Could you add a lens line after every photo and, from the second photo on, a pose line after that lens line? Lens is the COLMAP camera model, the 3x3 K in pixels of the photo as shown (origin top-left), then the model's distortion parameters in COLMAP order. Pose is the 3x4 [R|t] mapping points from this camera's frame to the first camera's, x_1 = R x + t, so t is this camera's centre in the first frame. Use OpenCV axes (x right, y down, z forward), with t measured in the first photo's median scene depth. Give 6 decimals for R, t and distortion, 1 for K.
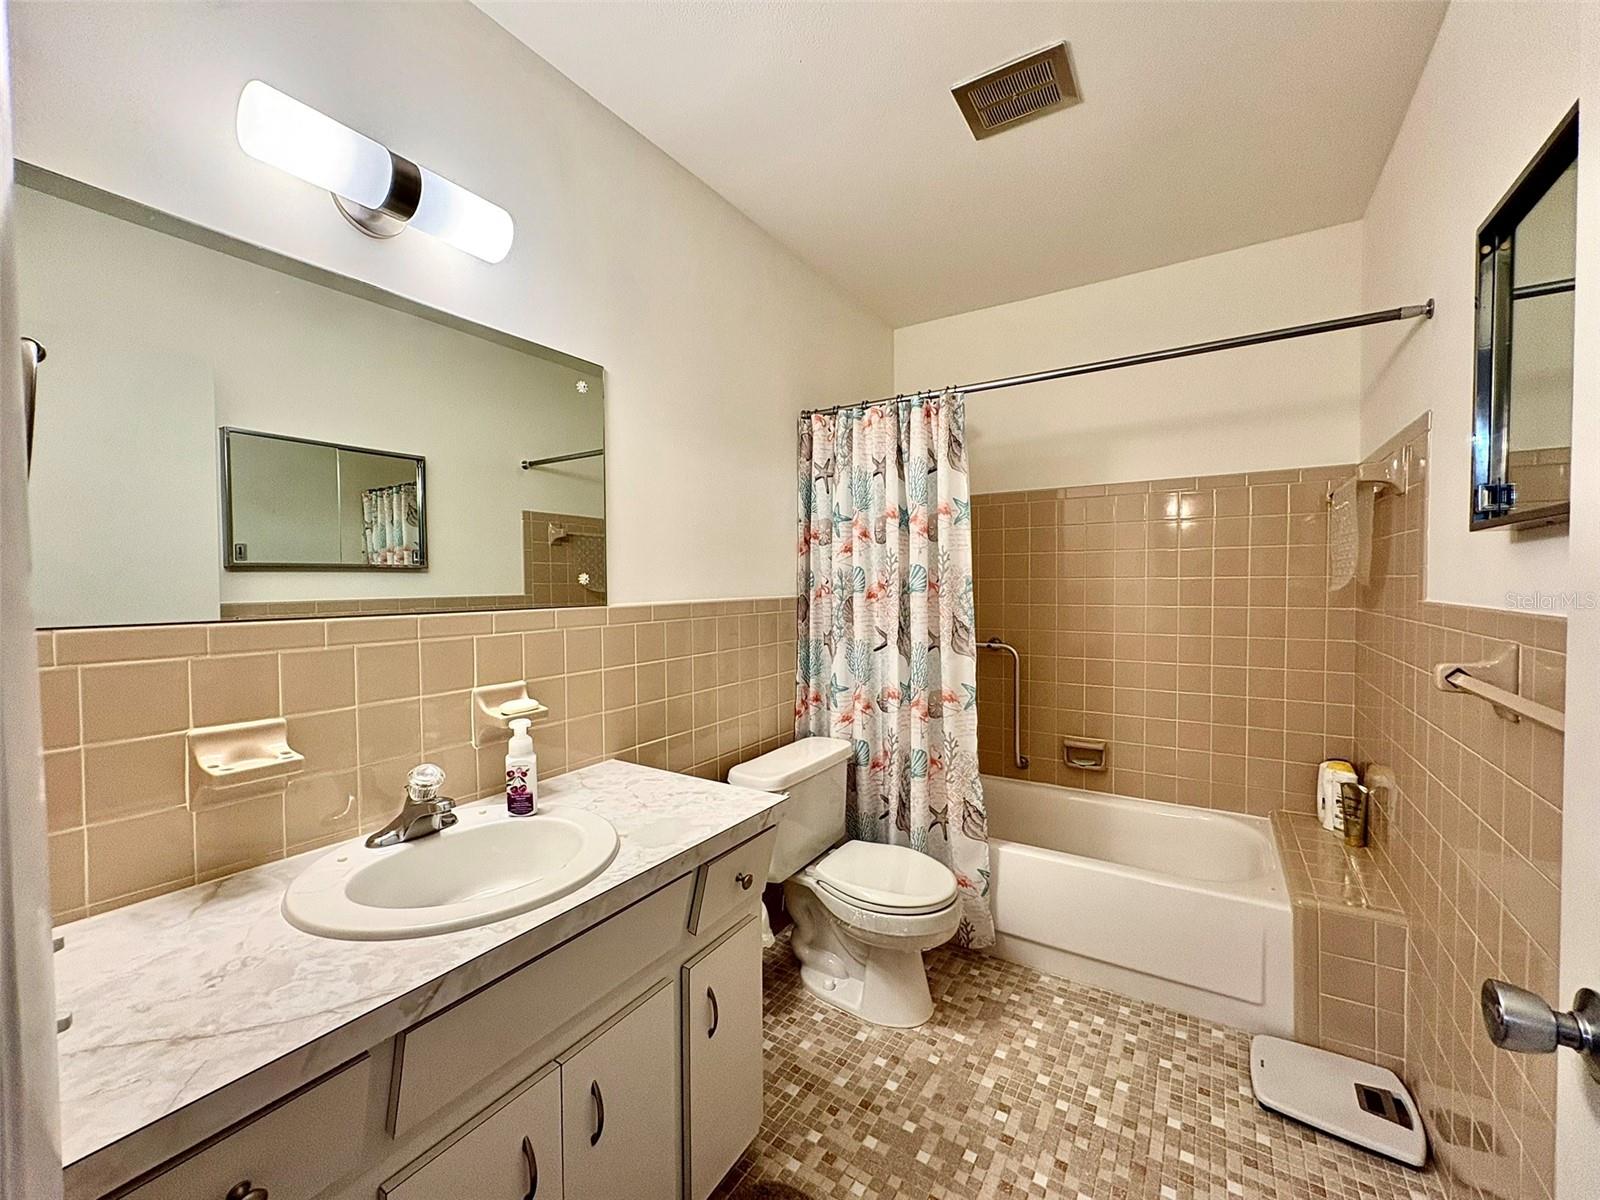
lens RADIAL K [[634.8, 0, 793.2], [0, 634.8, 597.9], [0, 0, 1]] dist [-0.000233, 0.000110]
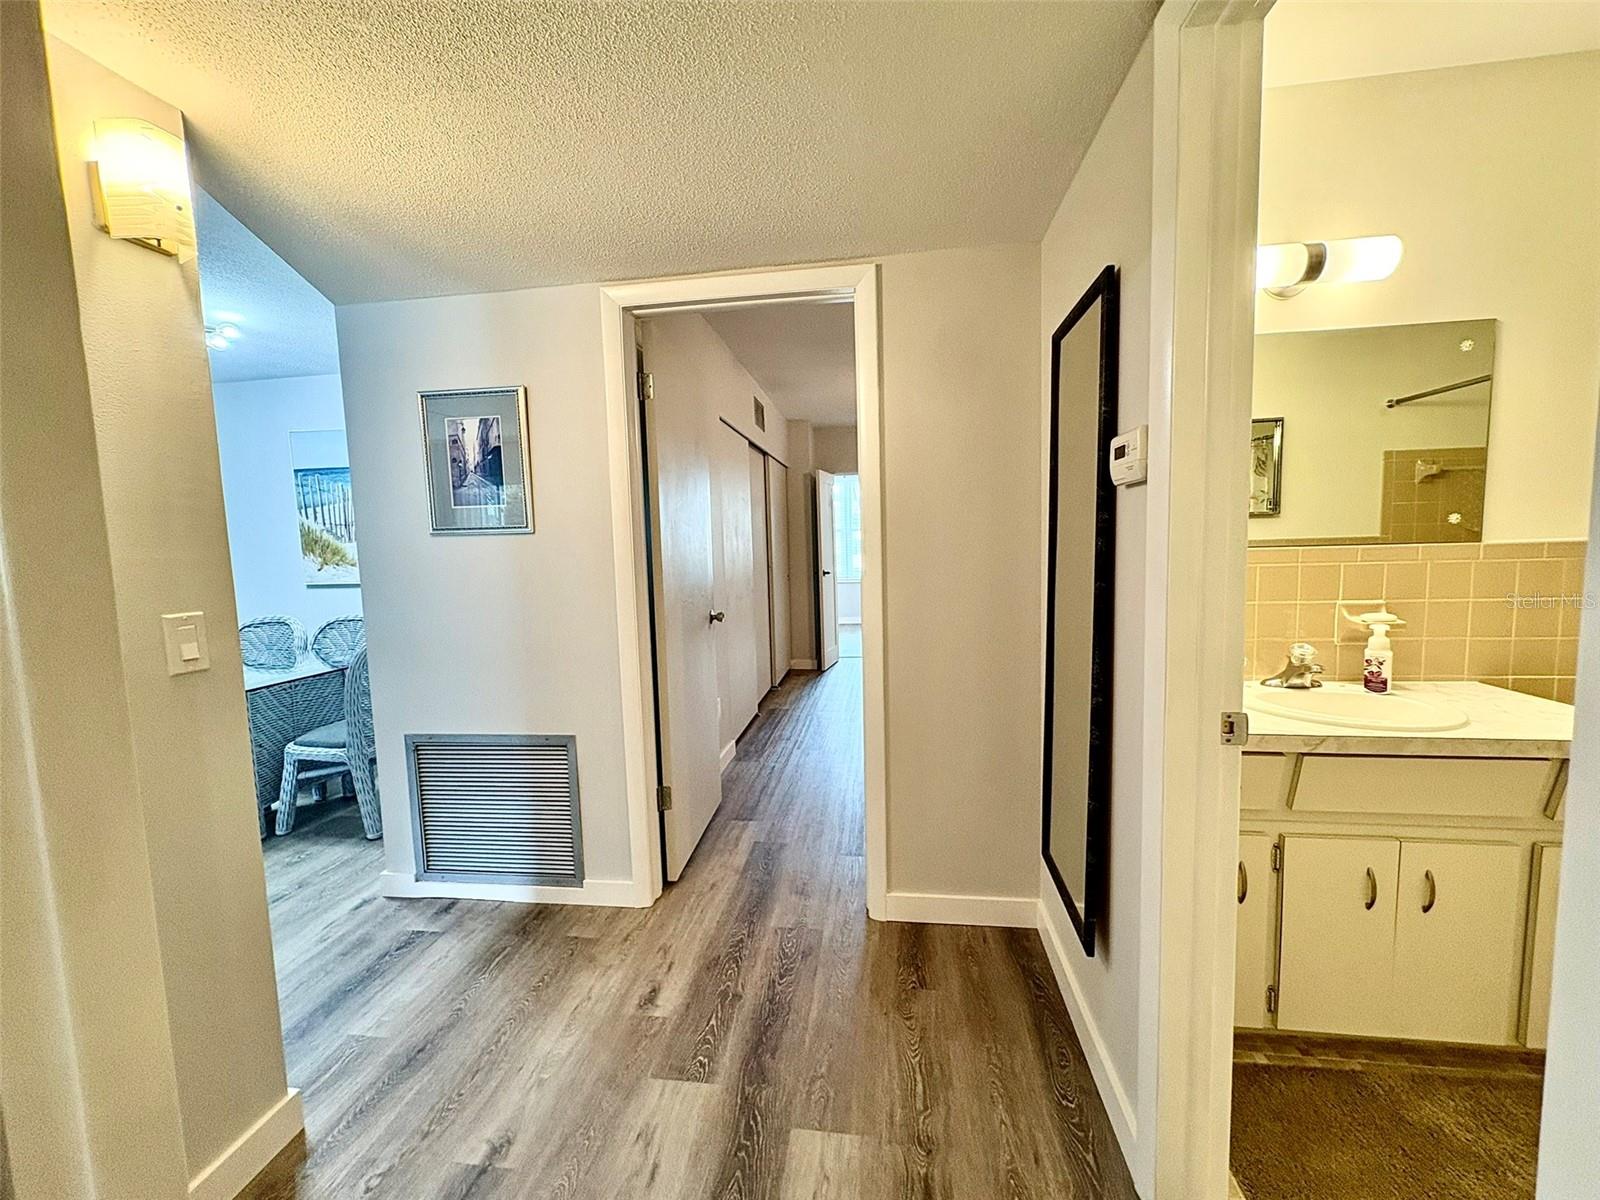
lens RADIAL K [[634.8, 0, 797.2], [0, 634.8, 600.1], [0, 0, 1]] dist [-0.000233, 0.000110]
pose [[0.426282, 0.078752, -0.901156, 0.250672], [0.002809, 0.996083, 0.088377, 0.014743], [0.904586, -0.040205, 0.424391, -0.681028]]
